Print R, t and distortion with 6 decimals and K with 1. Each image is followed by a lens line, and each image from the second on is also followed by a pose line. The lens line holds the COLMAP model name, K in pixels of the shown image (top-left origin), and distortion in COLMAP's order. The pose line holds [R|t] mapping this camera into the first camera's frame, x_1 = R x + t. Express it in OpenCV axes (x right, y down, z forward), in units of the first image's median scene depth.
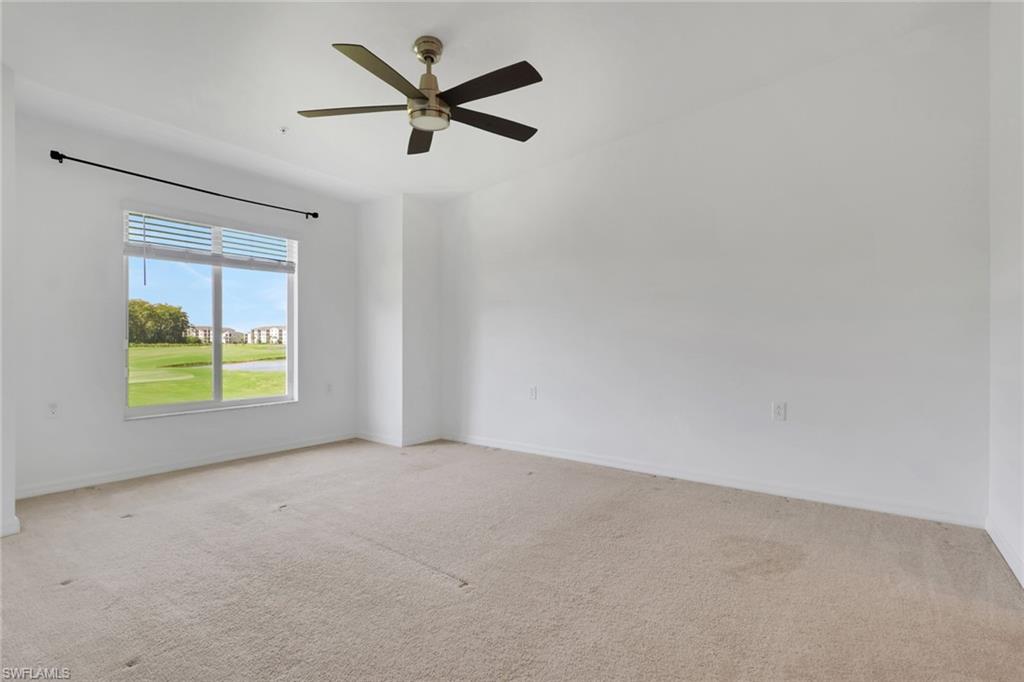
lens RADIAL K [[522.9, 0, 509.5], [0, 522.9, 334.2], [0, 0, 1]] dist [0.000757, 0.000086]
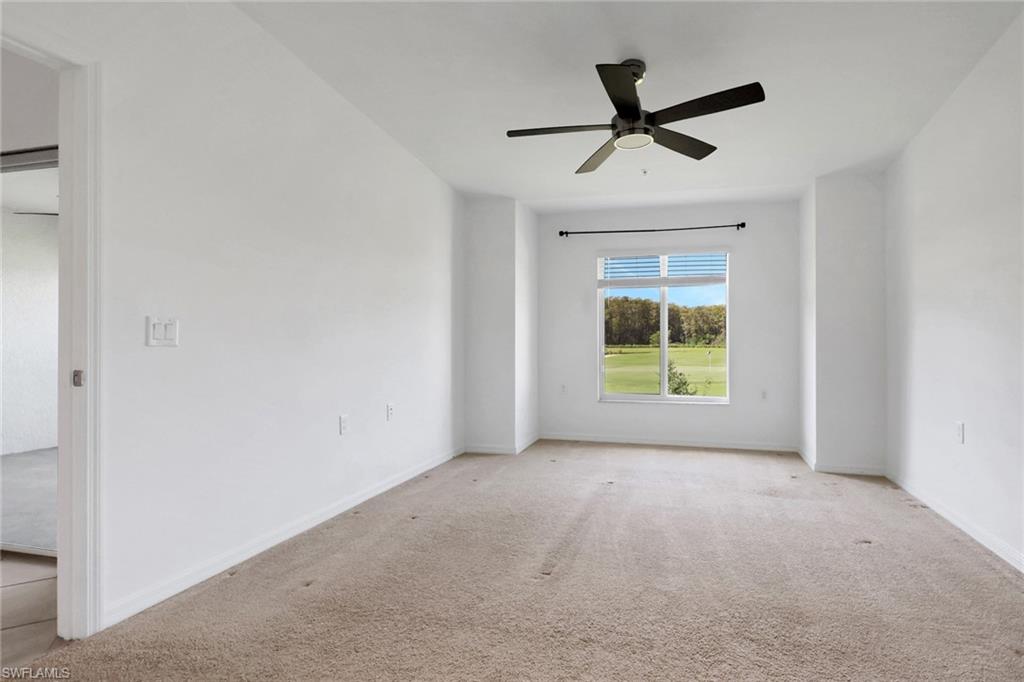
lens RADIAL K [[484.6, 0, 512.0], [0, 484.6, 341.0], [0, 0, 1]] dist [0.000553, -0.000105]
pose [[0.337925, -0.002050, -0.941171, 0.453633], [0.014552, 0.999889, 0.003047, -0.012254], [0.941060, -0.014725, 0.337918, 0.307021]]
